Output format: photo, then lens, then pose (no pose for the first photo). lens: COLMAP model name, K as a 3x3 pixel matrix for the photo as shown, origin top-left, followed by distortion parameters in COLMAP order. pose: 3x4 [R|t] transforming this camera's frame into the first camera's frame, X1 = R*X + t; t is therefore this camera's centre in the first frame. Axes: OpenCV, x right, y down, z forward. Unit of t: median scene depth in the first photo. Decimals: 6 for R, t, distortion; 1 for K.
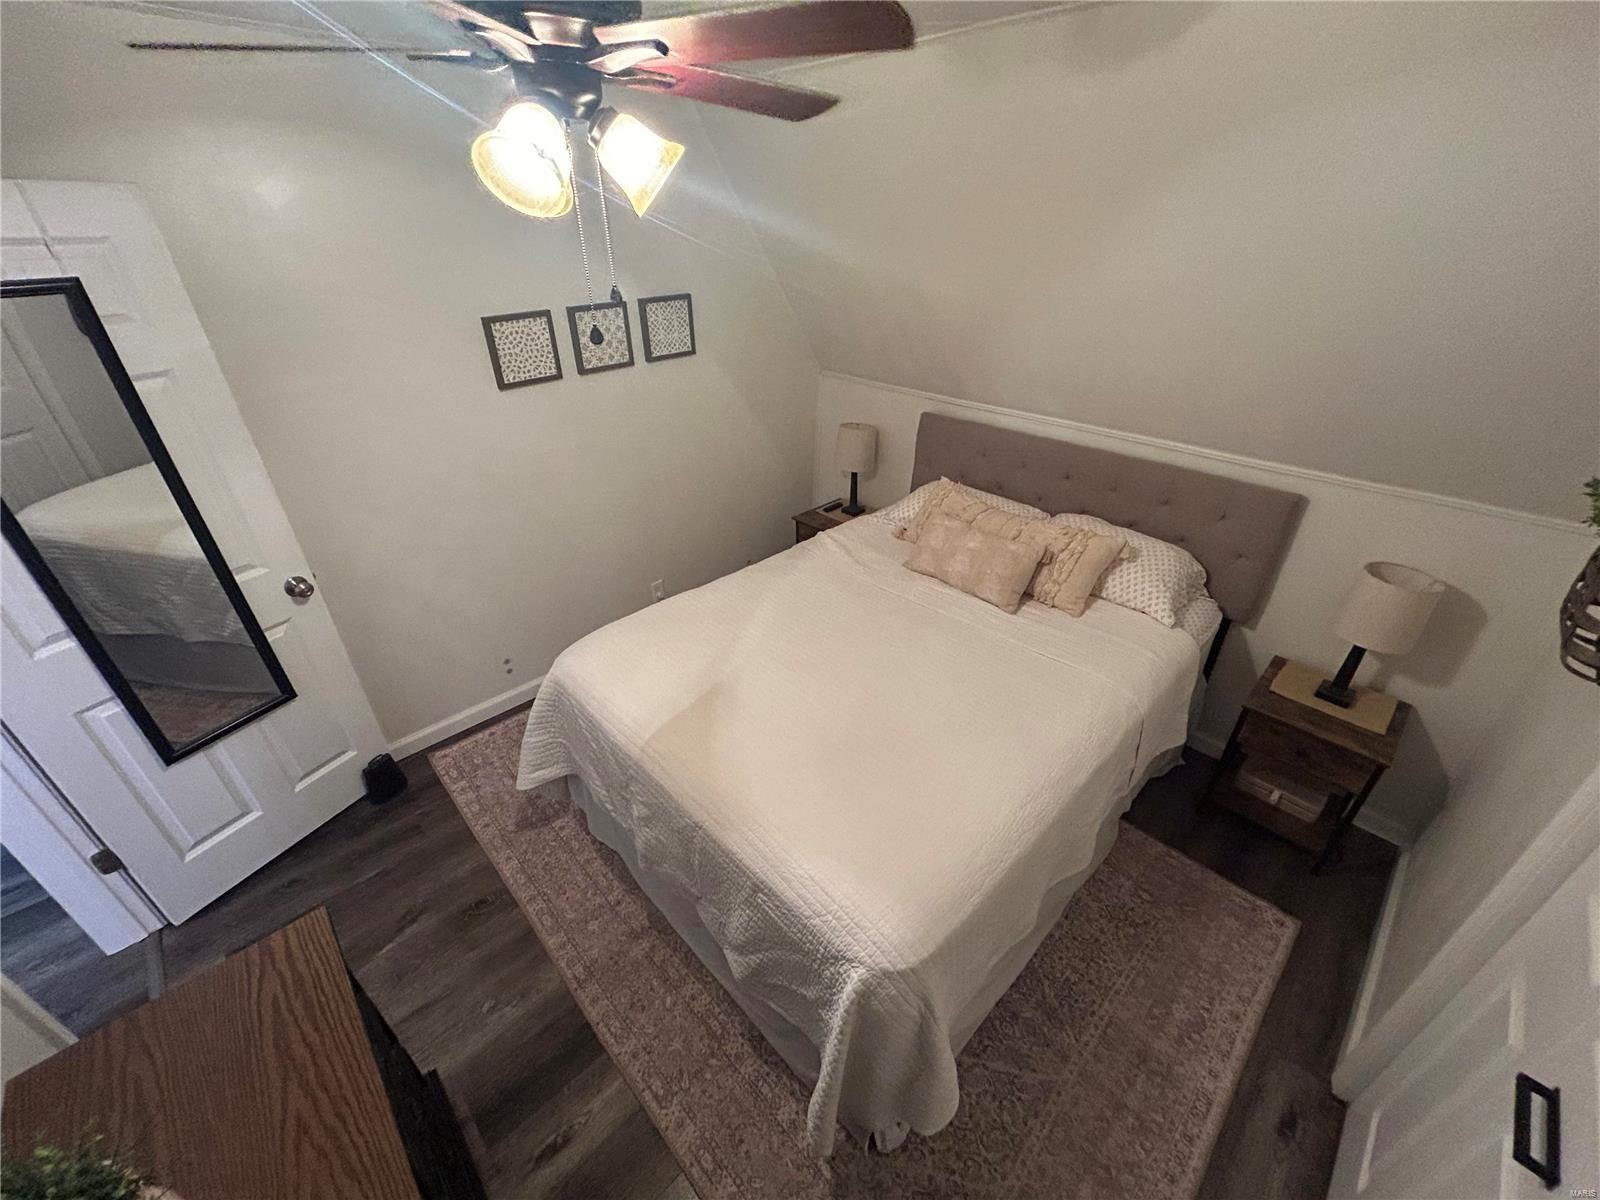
lens RADIAL K [[644.6, 0, 802.3], [0, 644.6, 597.8], [0, 0, 1]] dist [-0.000802, 0.000311]
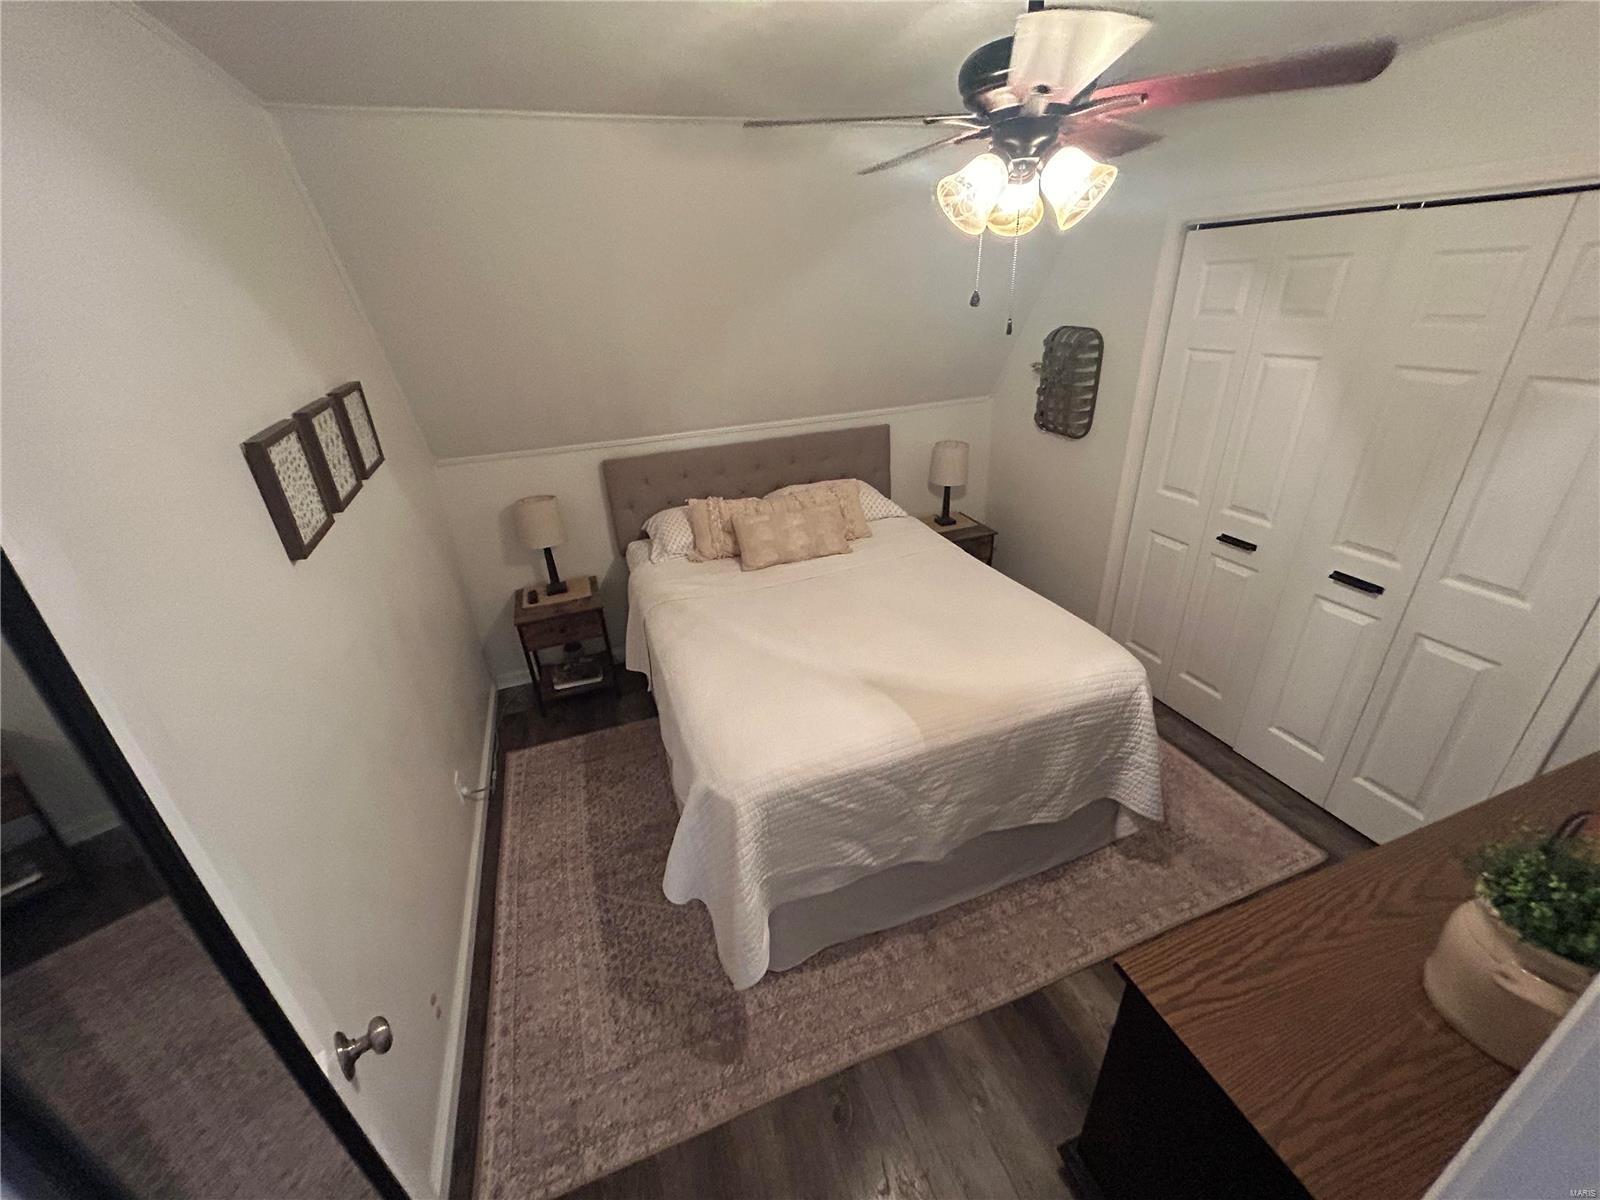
lens RADIAL K [[644.6, 0, 802.3], [0, 644.6, 597.8], [0, 0, 1]] dist [-0.000802, 0.000311]
pose [[0.401696, -0.417463, 0.815086, -0.970124], [0.499765, 0.845761, 0.186877, -0.226365], [-0.767382, 0.332283, 0.548372, 0.452443]]
